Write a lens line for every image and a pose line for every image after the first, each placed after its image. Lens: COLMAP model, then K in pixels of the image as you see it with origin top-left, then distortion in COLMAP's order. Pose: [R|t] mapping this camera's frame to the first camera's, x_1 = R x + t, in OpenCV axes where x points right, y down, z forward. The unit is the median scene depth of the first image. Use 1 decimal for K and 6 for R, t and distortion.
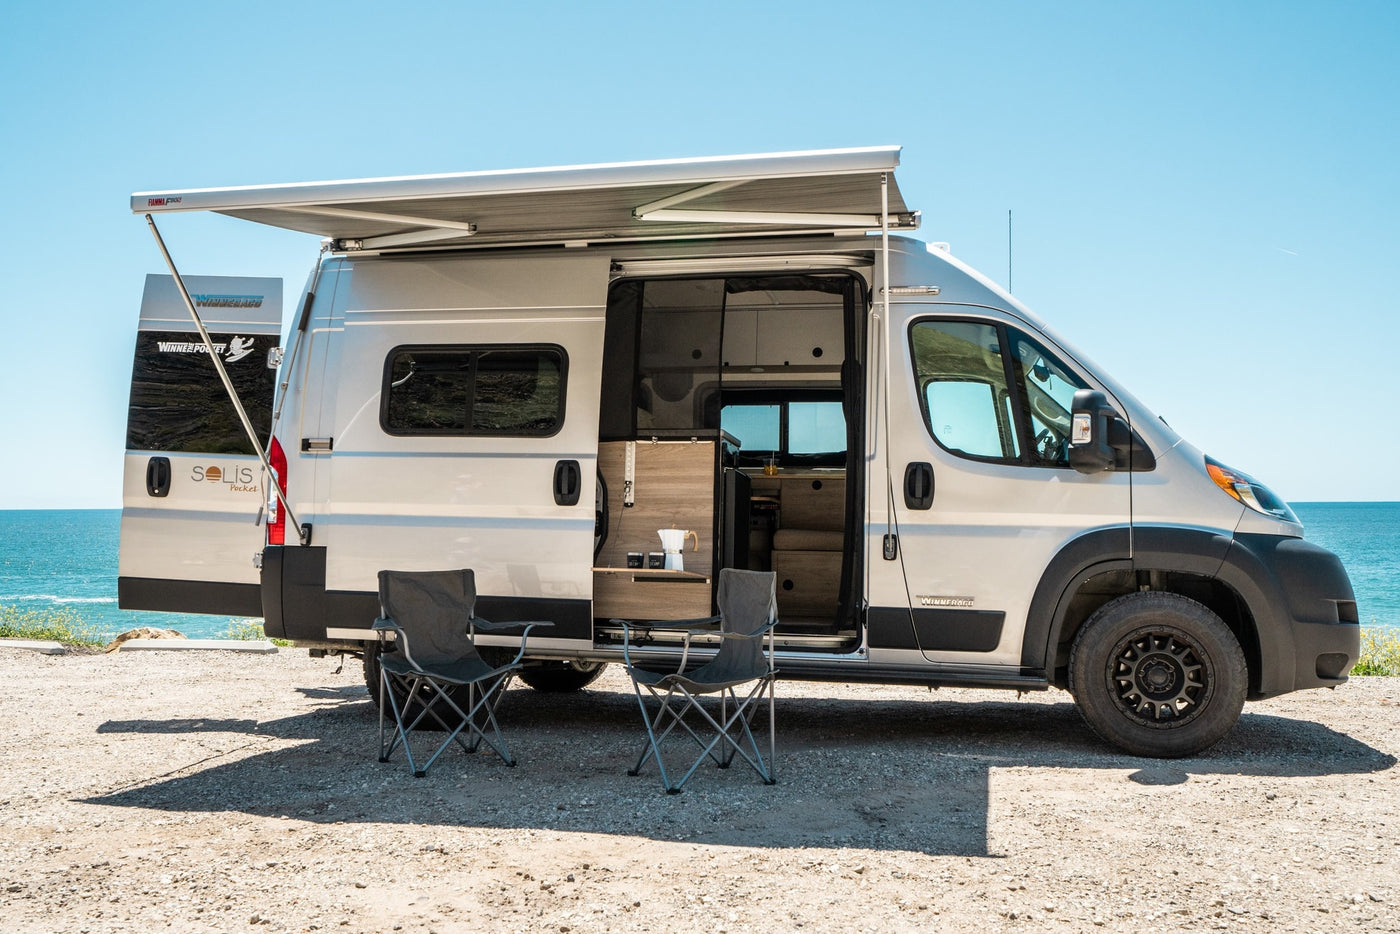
lens RADIAL K [[1142.0, 0, 700.0], [0, 1142.0, 467.0], [0, 0, 1]] dist [-0.030416, 0.003166]
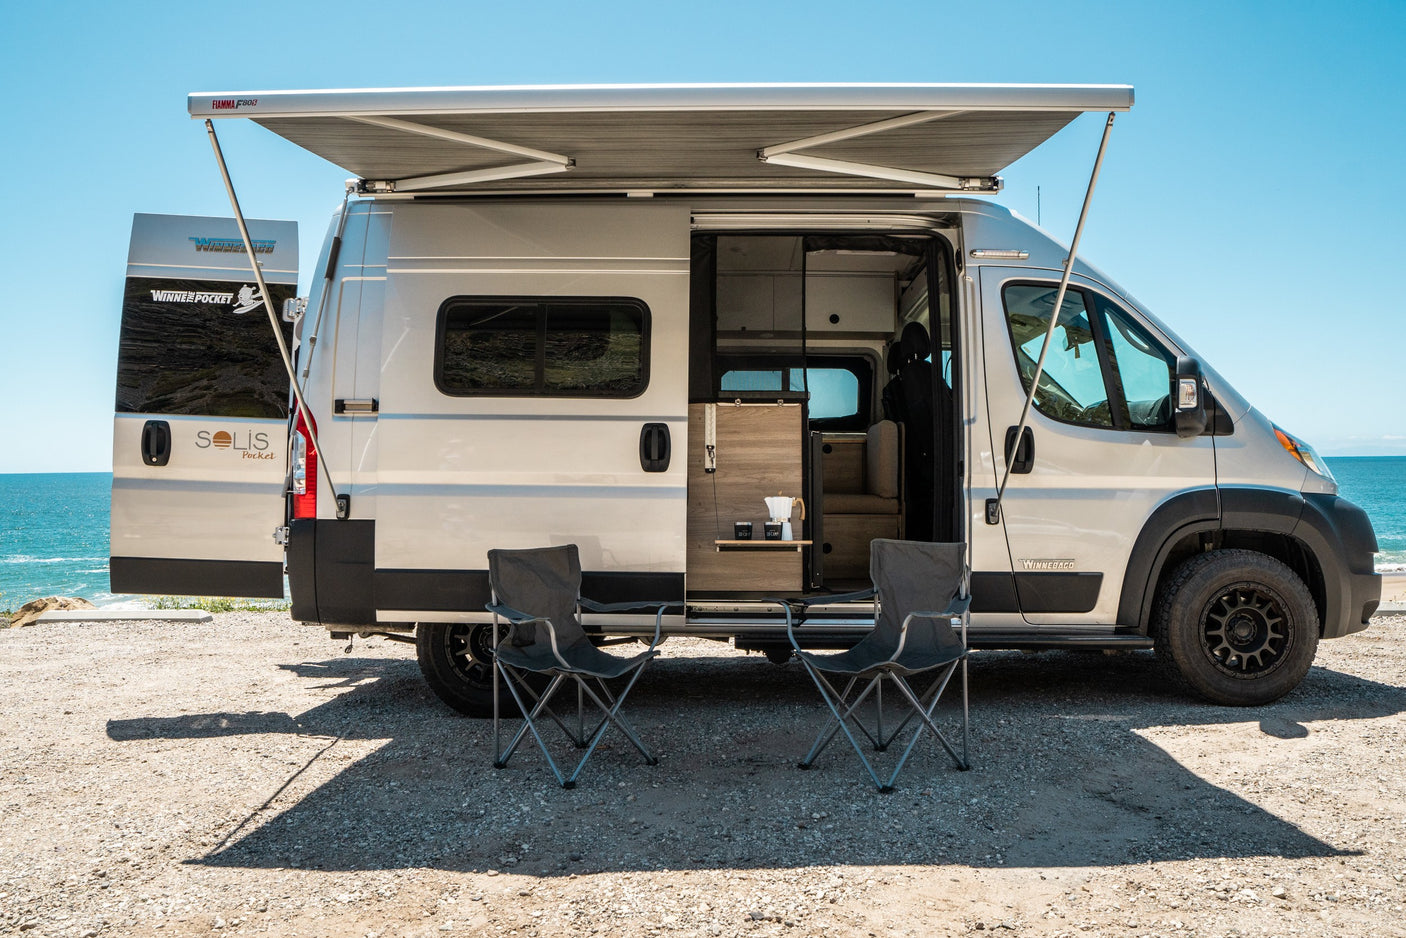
lens RADIAL K [[971.1, 0, 703.0], [0, 971.1, 469.0], [0, 0, 1]] dist [-0.081130, 0.024227]
pose [[0.979803, -0.007848, 0.199811, -0.231078], [0.000561, 0.999333, 0.036503, 0.002367], [-0.199964, -0.035653, 0.979154, 0.214604]]
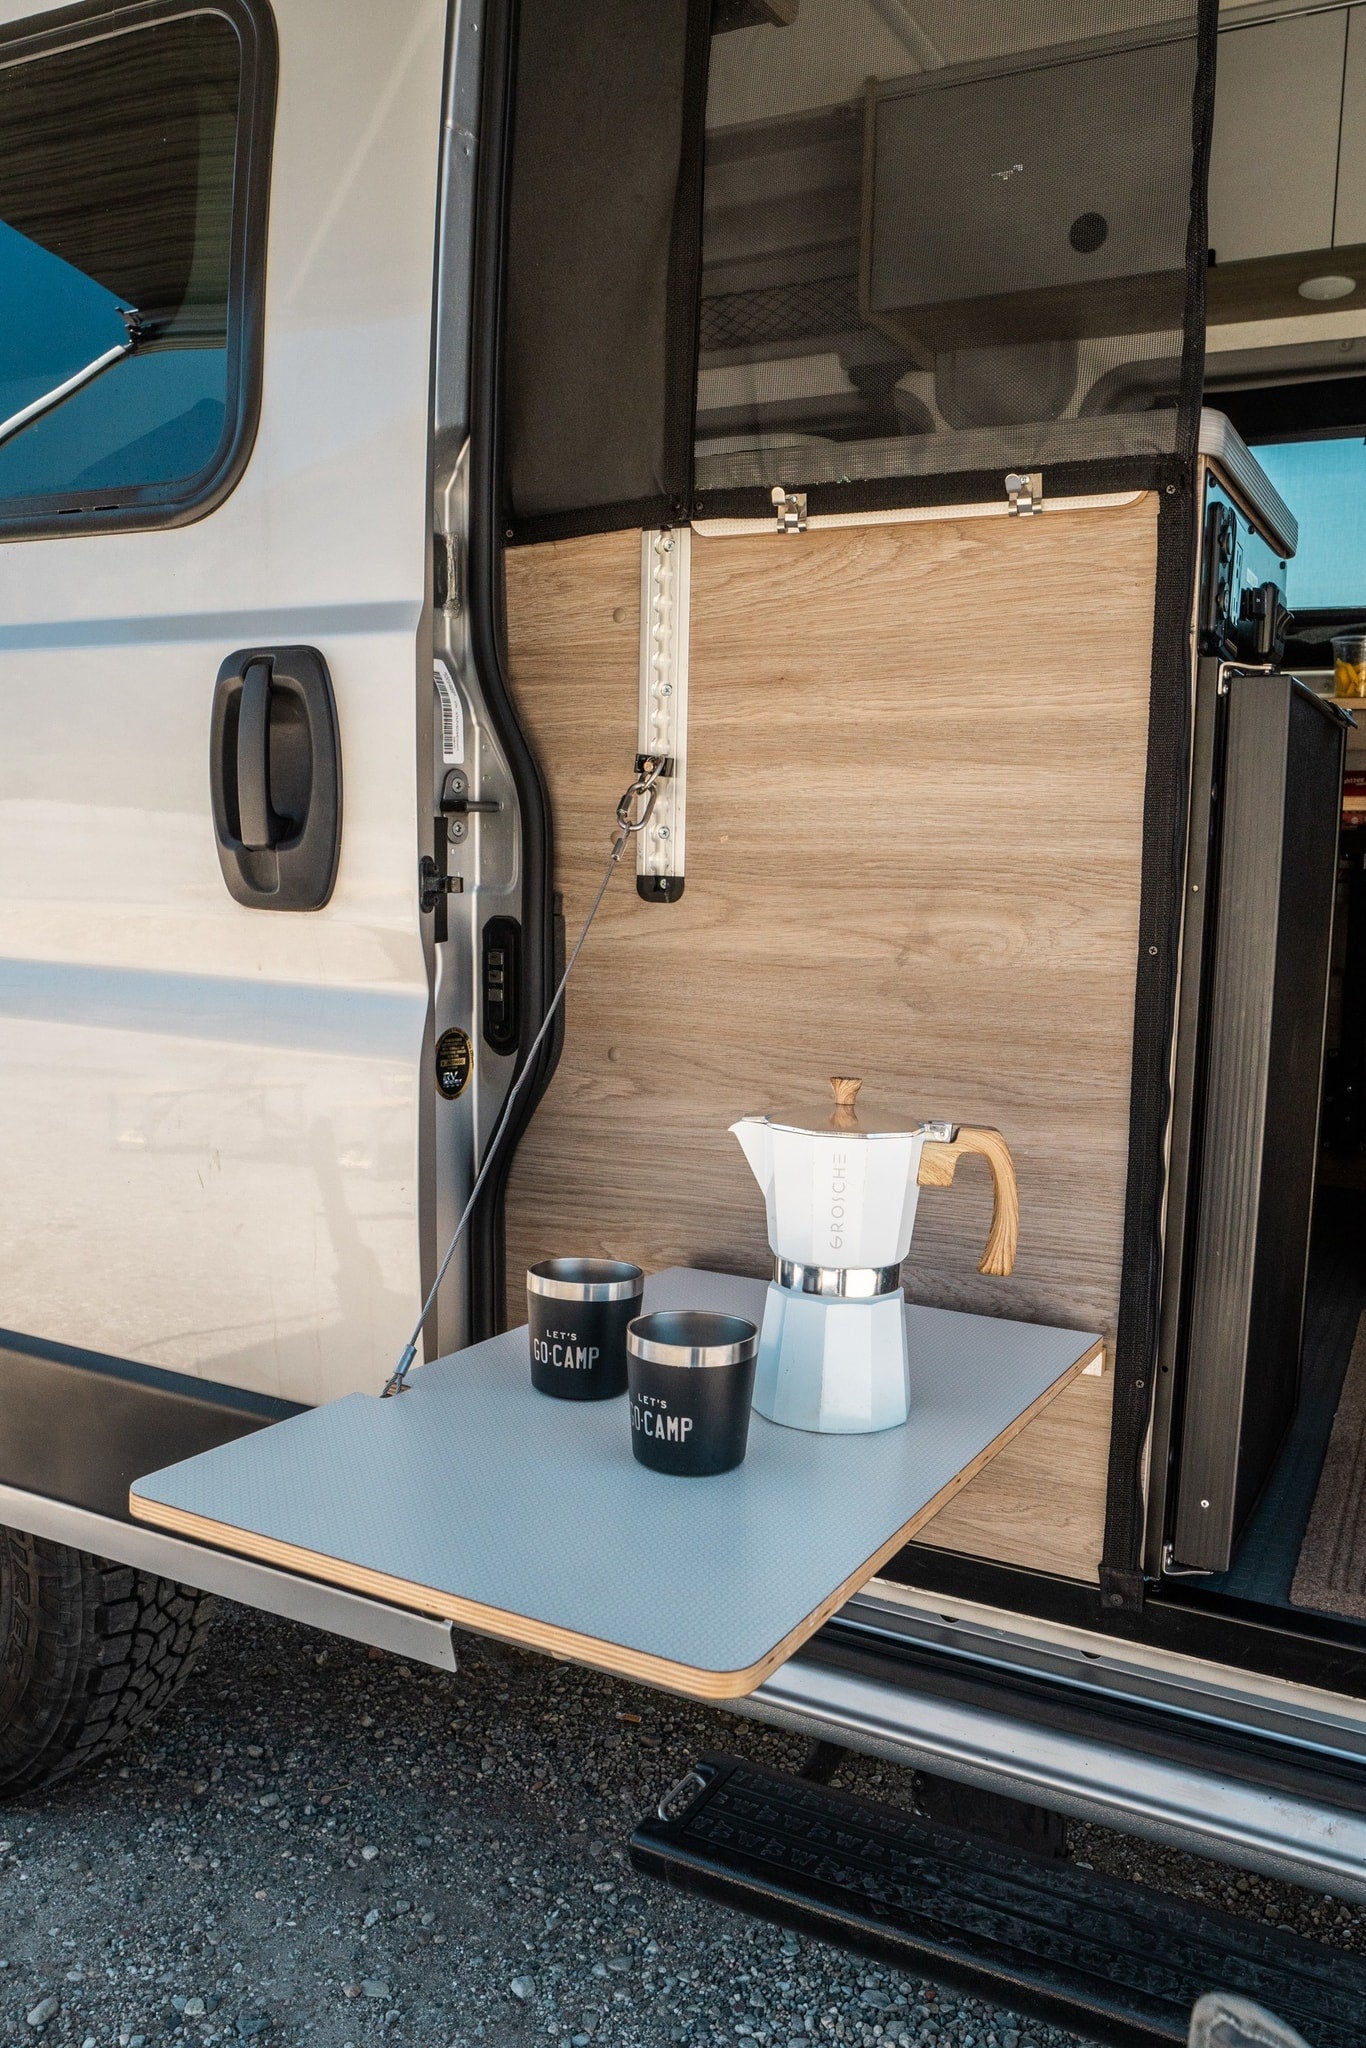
lens RADIAL K [[1670.6, 0, 683.0], [0, 1670.6, 1024.0], [0, 0, 1]] dist [-0.030416, 0.003166]
pose [[0.966143, 0.024191, -0.256869, 0.010233], [0.027372, 0.980366, 0.195279, 0.002468], [0.256549, -0.195699, 0.946512, 0.750129]]
